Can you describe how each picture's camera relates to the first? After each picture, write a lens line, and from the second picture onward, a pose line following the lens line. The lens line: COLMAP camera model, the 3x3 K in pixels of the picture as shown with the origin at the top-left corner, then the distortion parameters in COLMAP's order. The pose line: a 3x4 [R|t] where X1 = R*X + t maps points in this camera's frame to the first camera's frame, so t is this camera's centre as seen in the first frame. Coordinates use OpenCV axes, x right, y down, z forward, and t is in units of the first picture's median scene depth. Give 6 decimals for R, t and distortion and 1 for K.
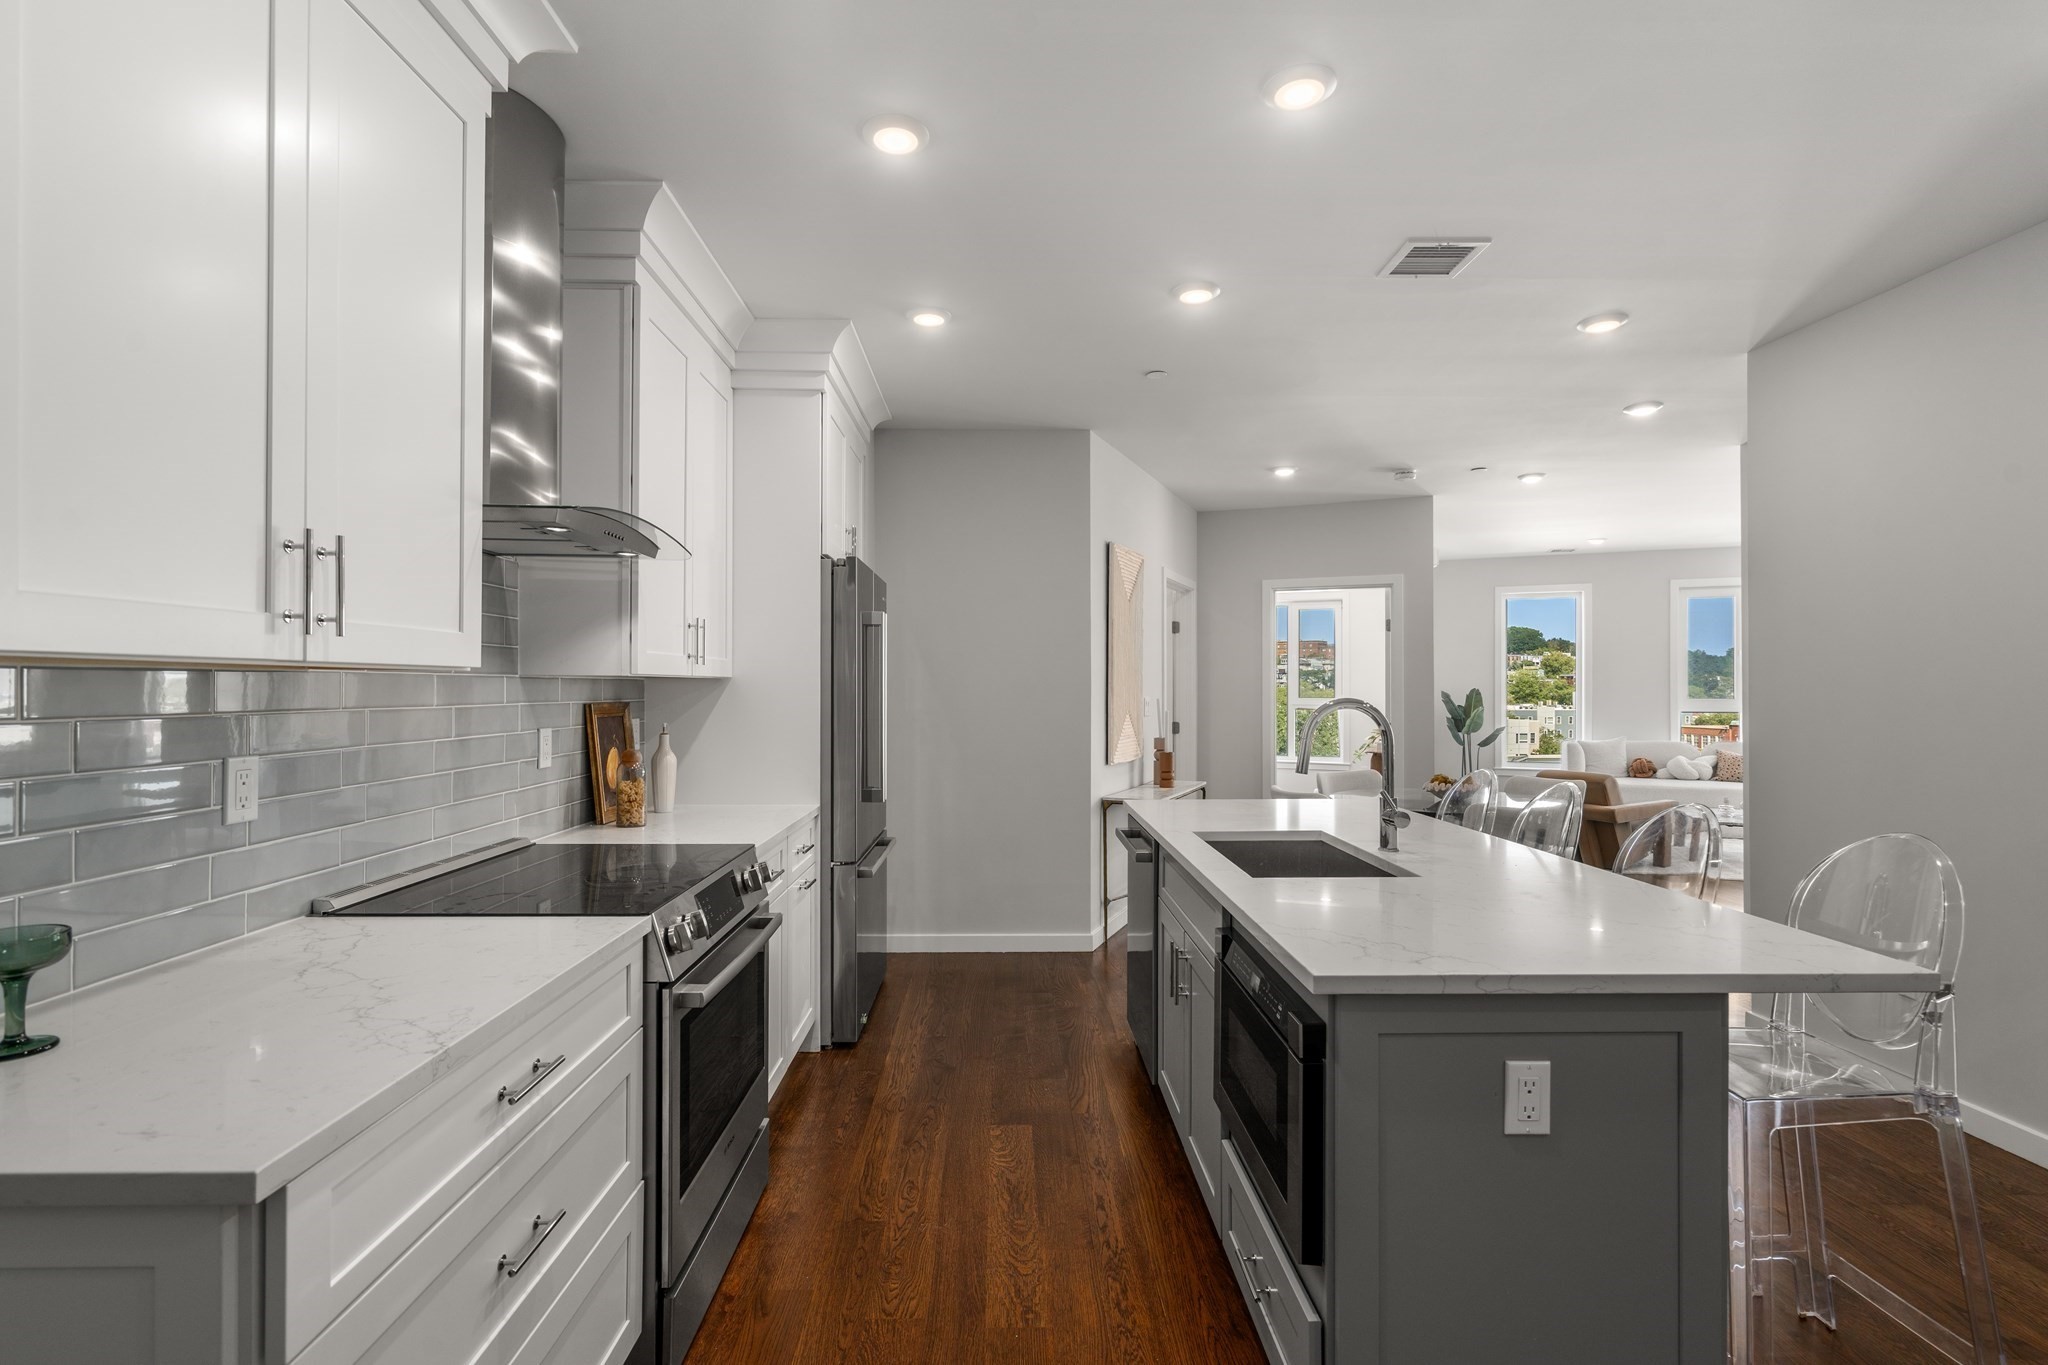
lens RADIAL K [[941.8, 0, 1022.8], [0, 941.8, 683.4], [0, 0, 1]] dist [-0.000457, -0.000244]
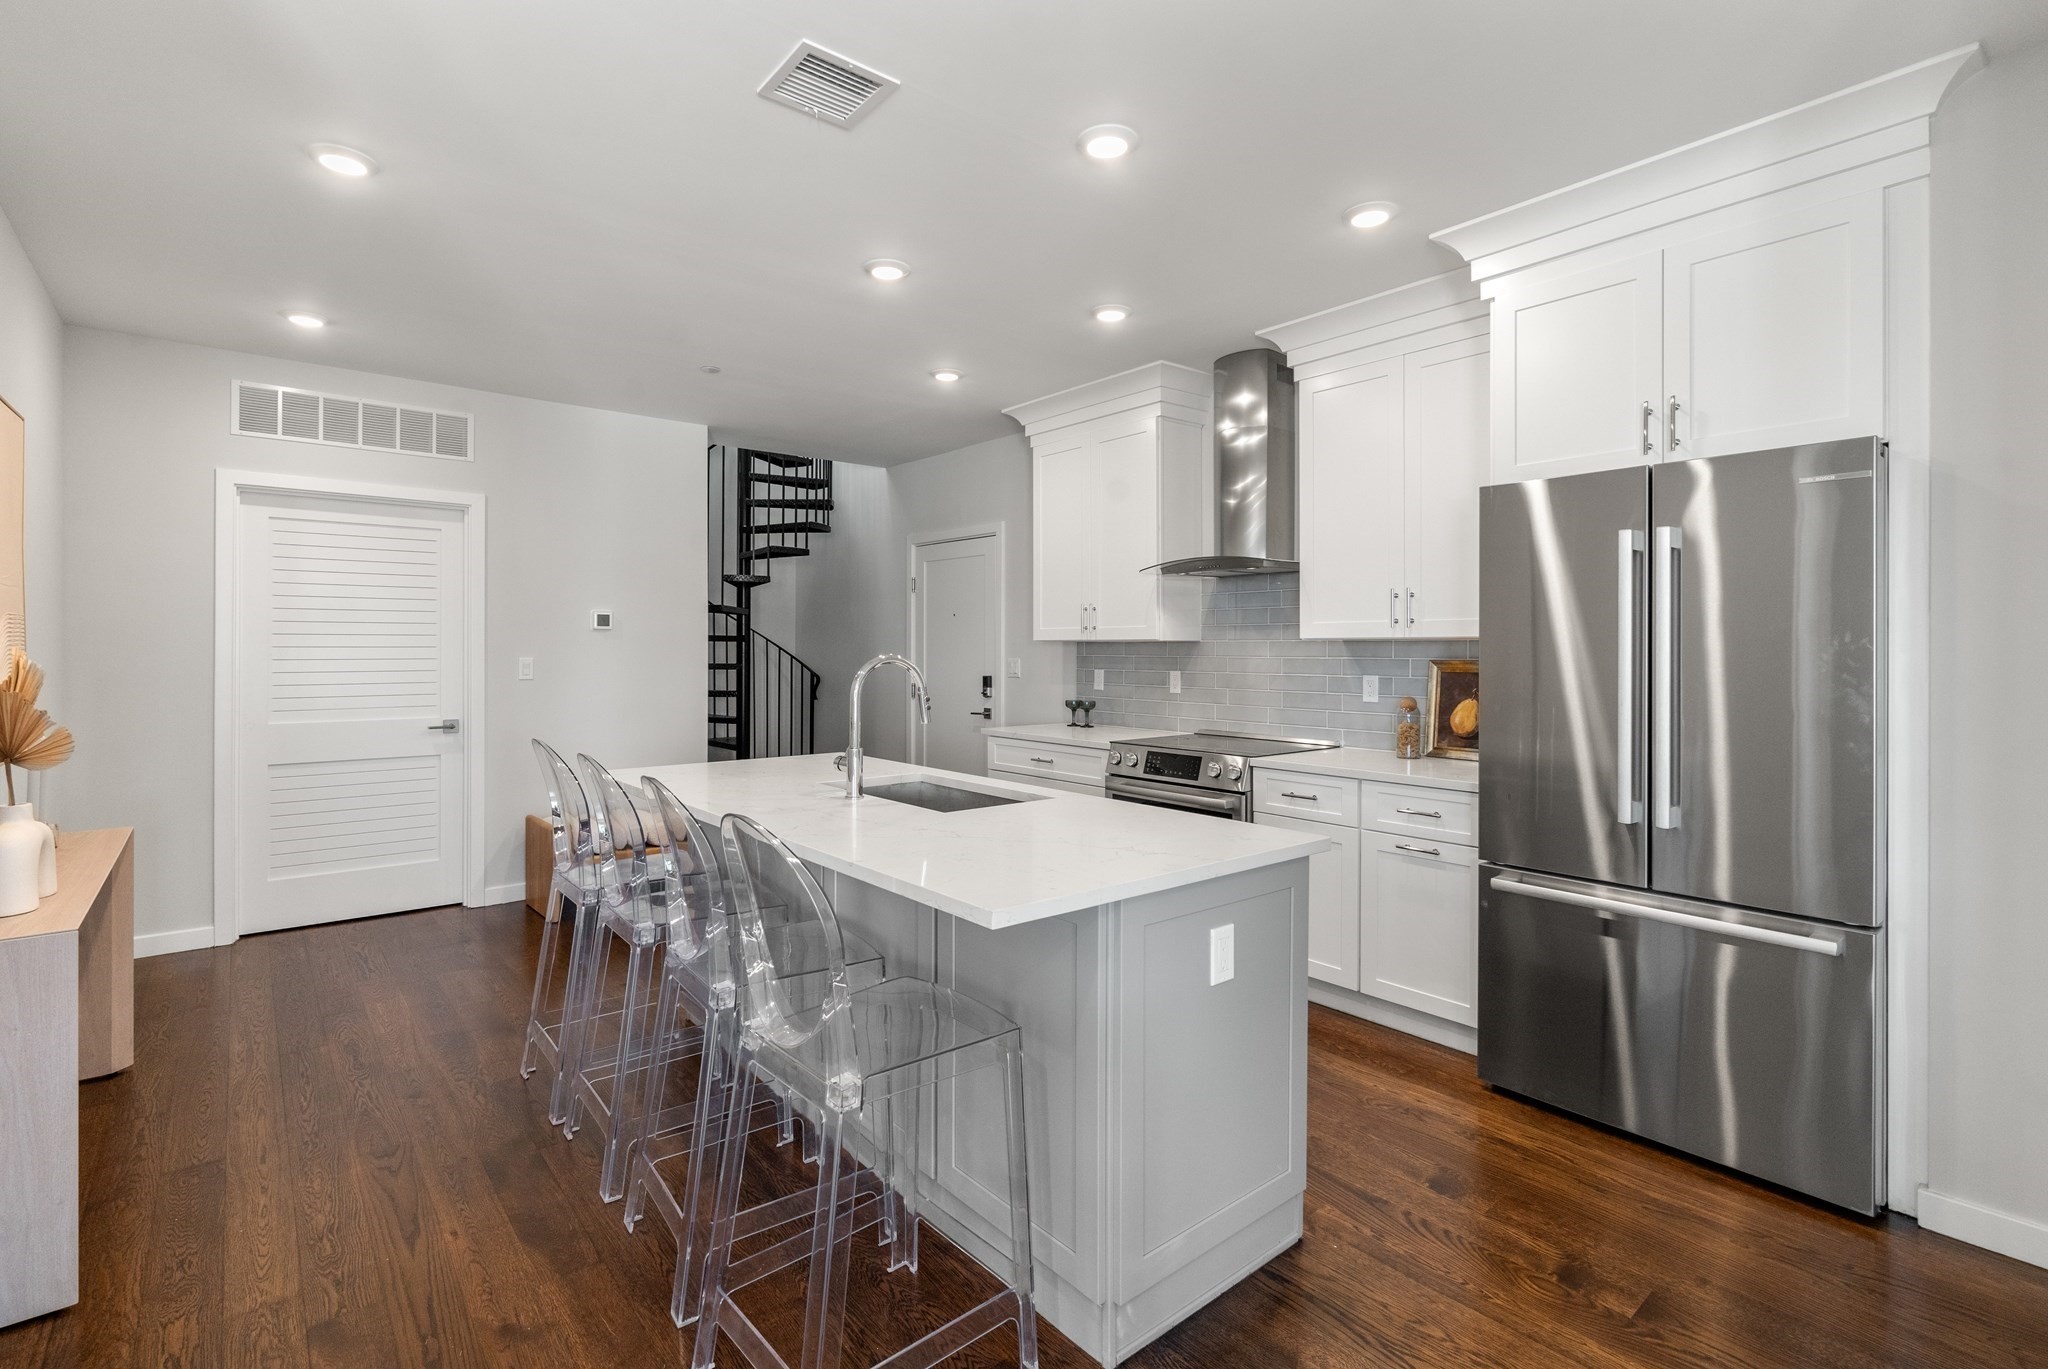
lens RADIAL K [[941.8, 0, 1029.8], [0, 941.8, 650.8], [0, 0, 1]] dist [-0.000457, -0.000244]
pose [[-0.780630, -0.000975, -0.624993, 0.869956], [-0.000102, 0.999999, -0.001432, 0.013633], [0.624993, -0.001054, -0.780629, 1.919266]]
